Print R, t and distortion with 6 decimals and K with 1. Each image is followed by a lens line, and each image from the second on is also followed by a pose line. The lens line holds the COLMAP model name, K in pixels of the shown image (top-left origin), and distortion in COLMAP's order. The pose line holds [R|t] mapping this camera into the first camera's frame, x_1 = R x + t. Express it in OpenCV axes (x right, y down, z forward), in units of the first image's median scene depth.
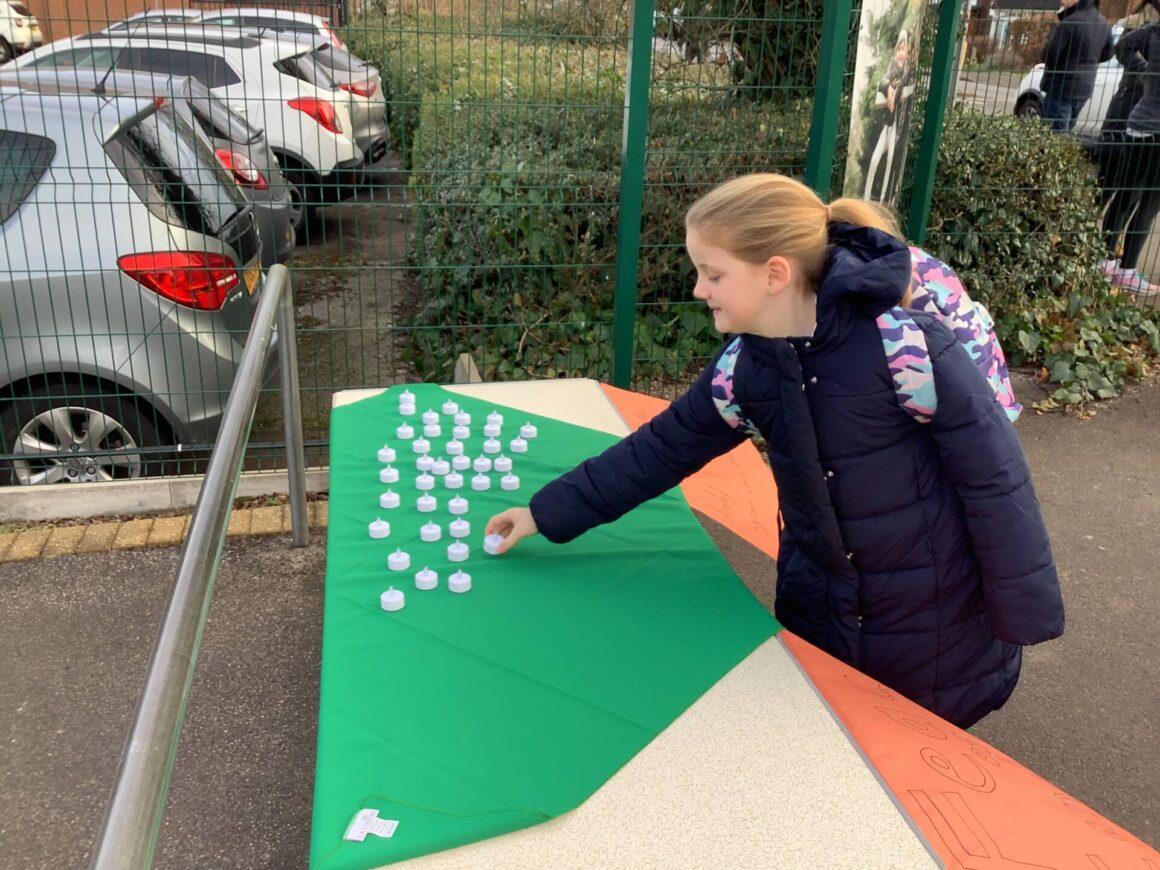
lens RADIAL K [[1024.0, 0, 596.0], [0, 1024.0, 464.4], [0, 0, 1]] dist [0.064597, -0.092918]
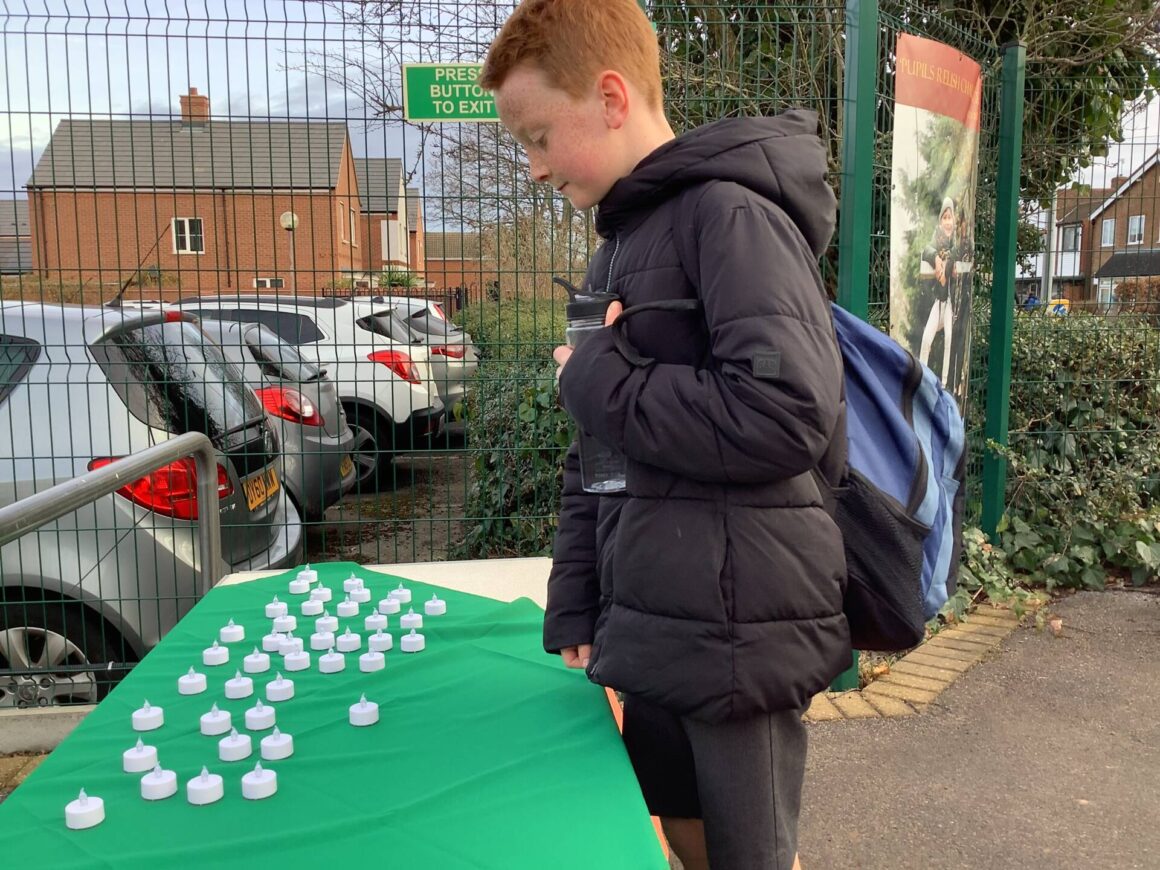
lens RADIAL K [[1024.0, 0, 621.0], [0, 1024.0, 460.4], [0, 0, 1]] dist [0.064597, -0.092918]
pose [[0.994932, -0.020039, -0.098529, 0.091273], [-0.007227, 0.963151, -0.268863, 0.041086], [0.100286, 0.268212, 0.958126, 0.160186]]
